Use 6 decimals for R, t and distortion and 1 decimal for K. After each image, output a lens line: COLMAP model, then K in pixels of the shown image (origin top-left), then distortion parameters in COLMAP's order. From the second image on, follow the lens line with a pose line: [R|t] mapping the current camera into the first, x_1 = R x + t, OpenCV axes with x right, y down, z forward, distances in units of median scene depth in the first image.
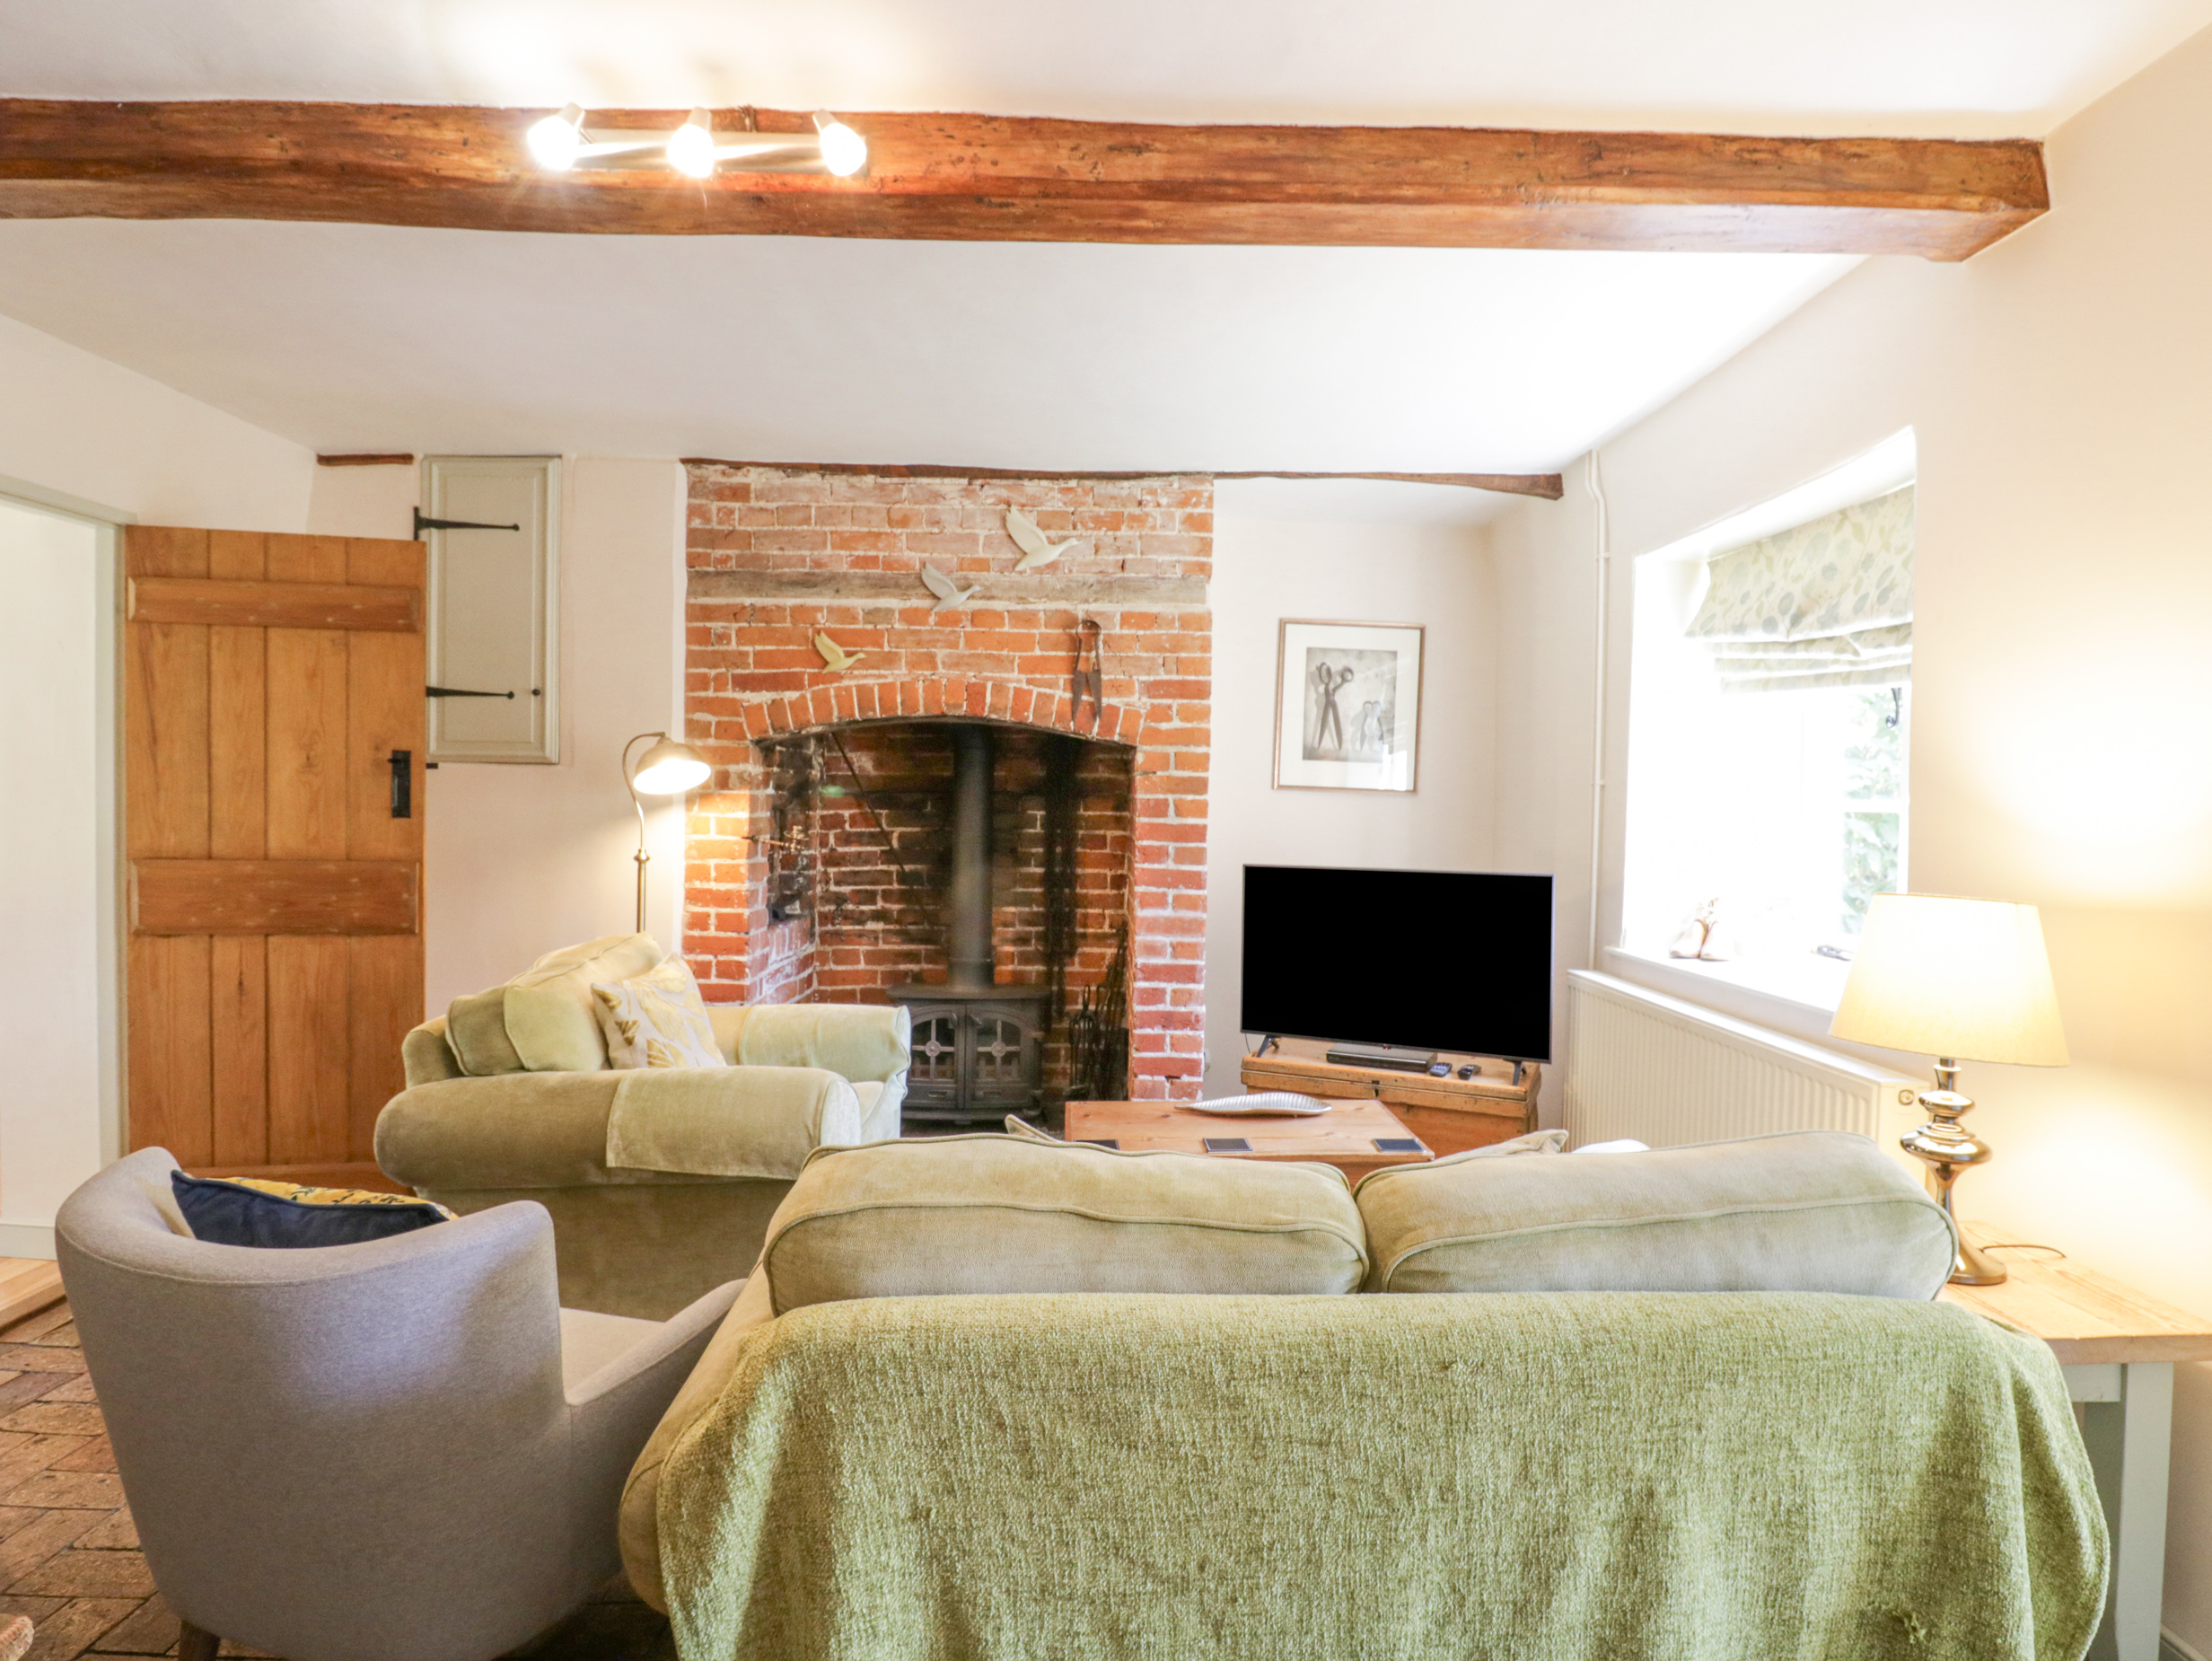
lens RADIAL K [[1159.8, 0, 1129.1], [0, 1159.8, 831.5], [0, 0, 1]] dist [0.000491, -0.013547]
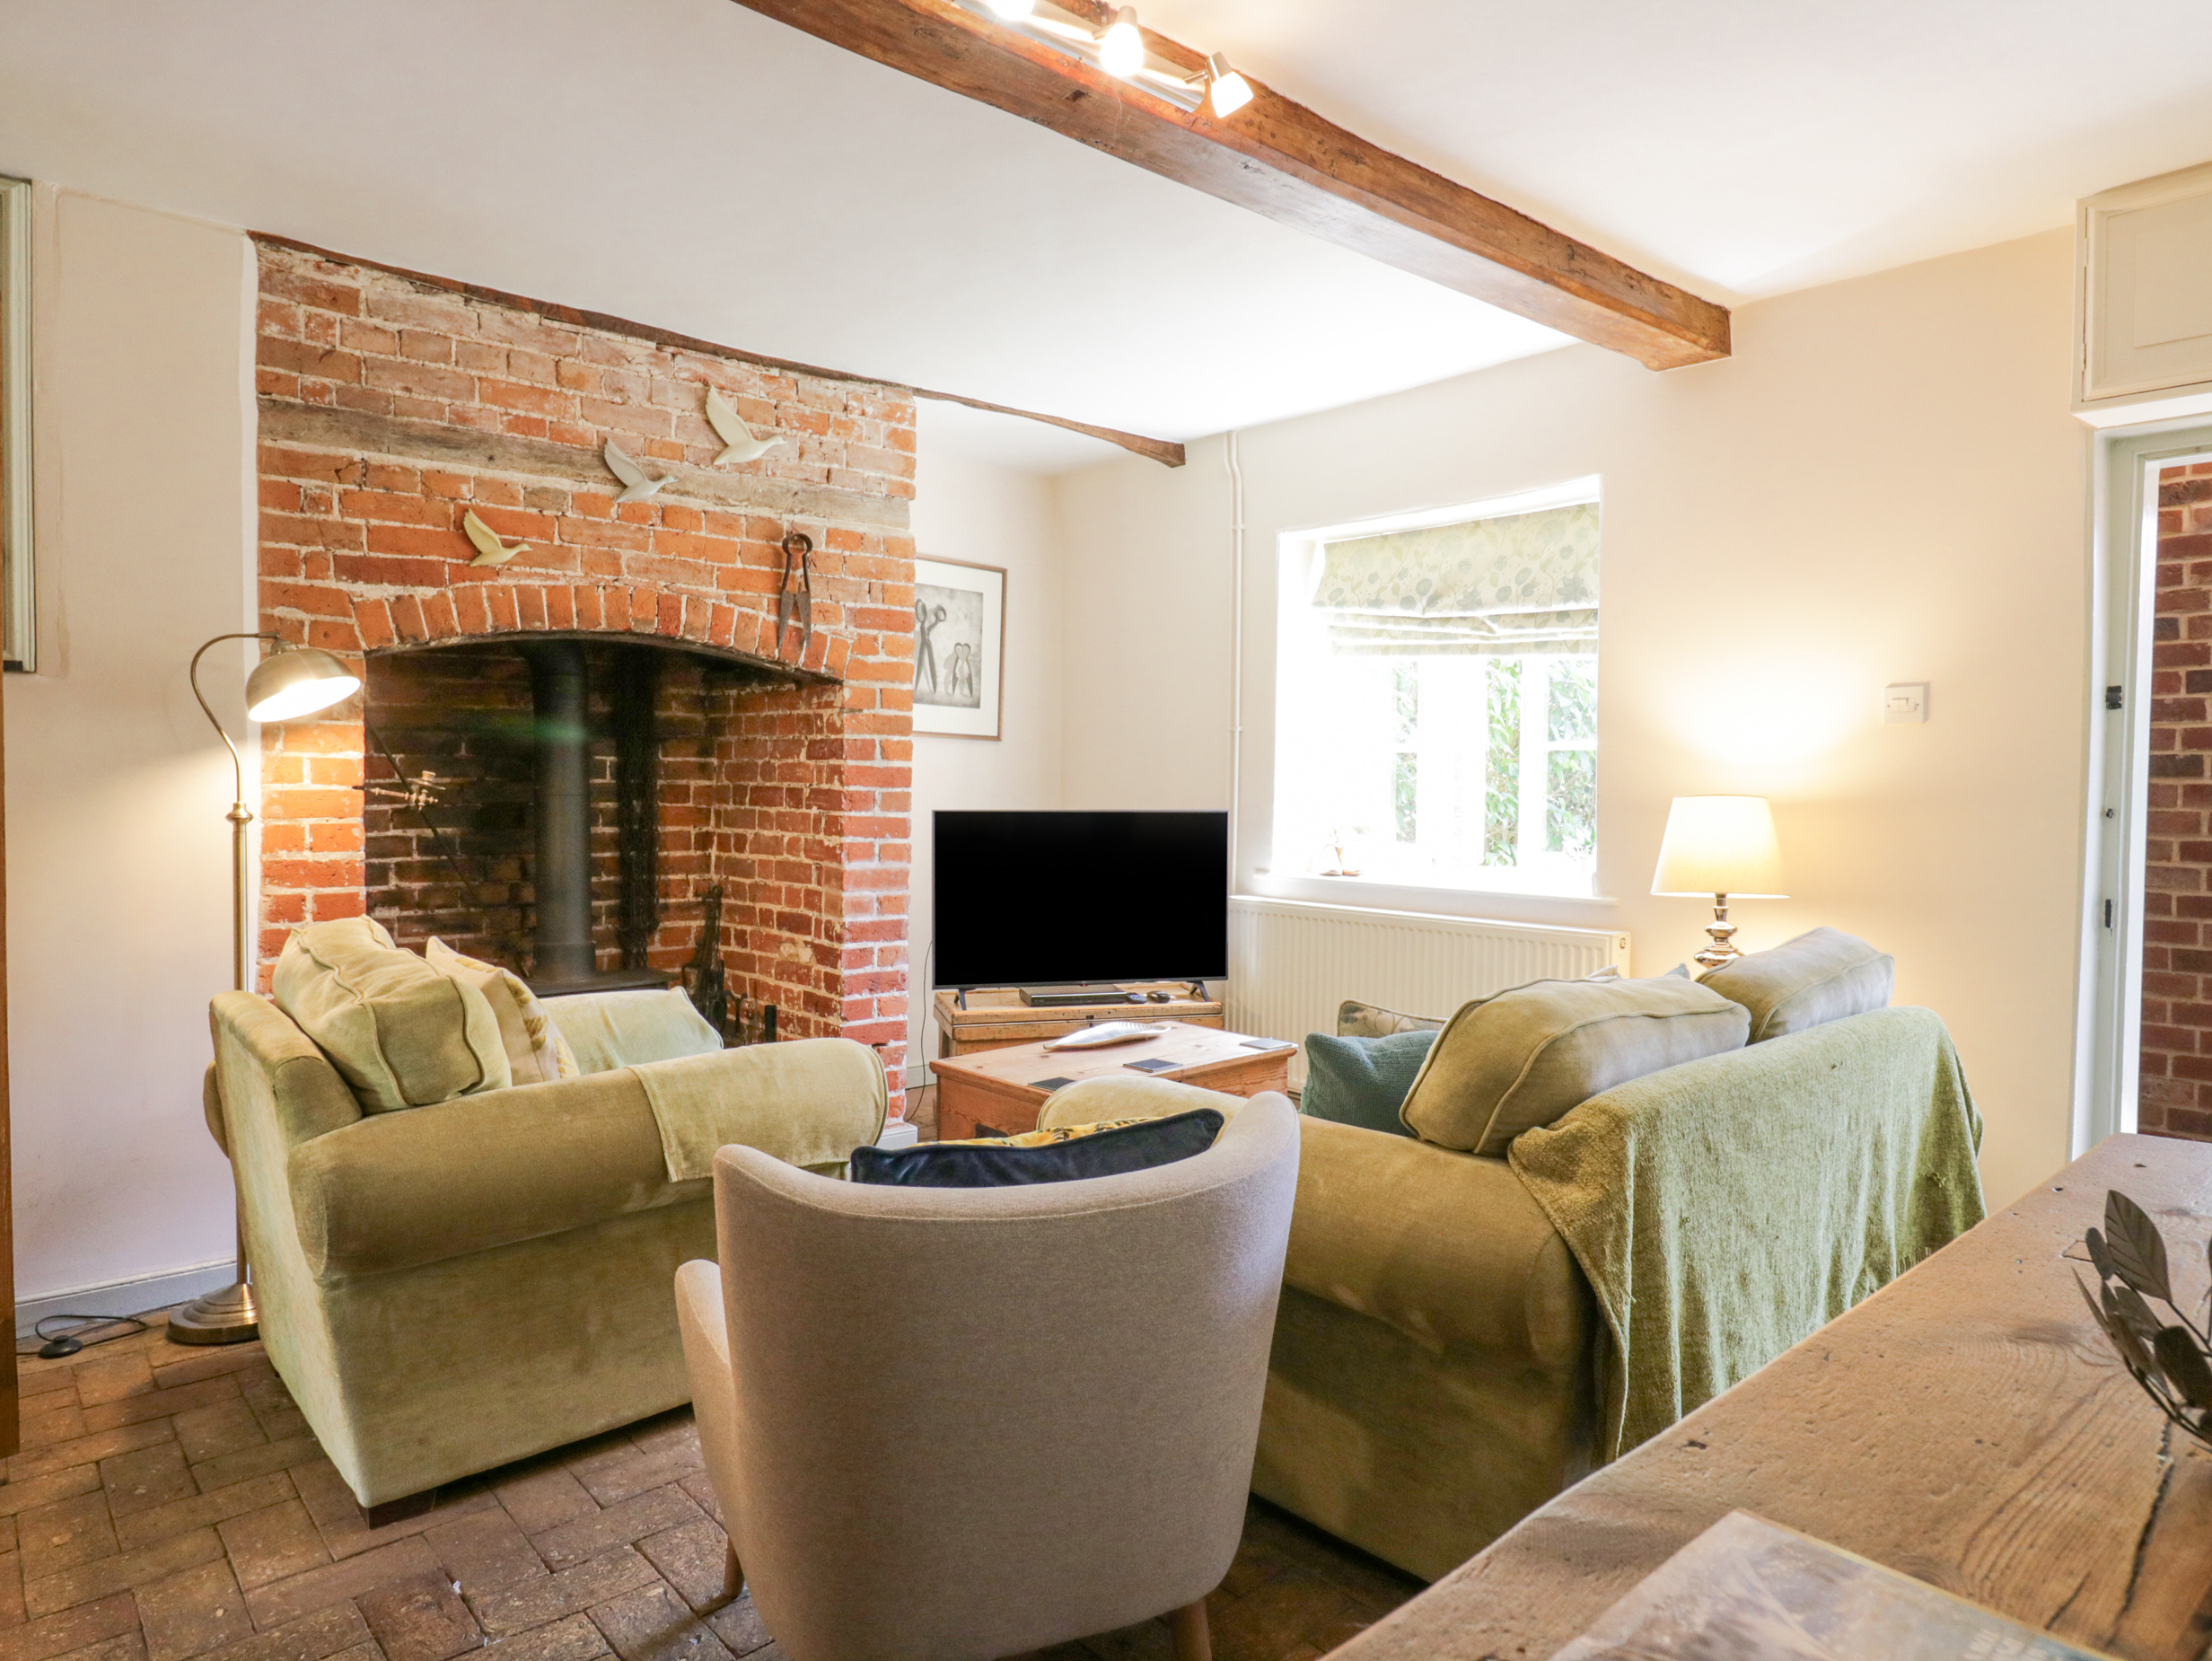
lens RADIAL K [[1369.0, 0, 1125.8], [0, 1369.0, 822.9], [0, 0, 1]] dist [0.004000, -0.009053]
pose [[0.765264, -0.027721, 0.643119, -0.512556], [0.017832, 0.999602, 0.021868, 0.017425], [-0.643469, -0.005267, 0.765454, 0.050500]]
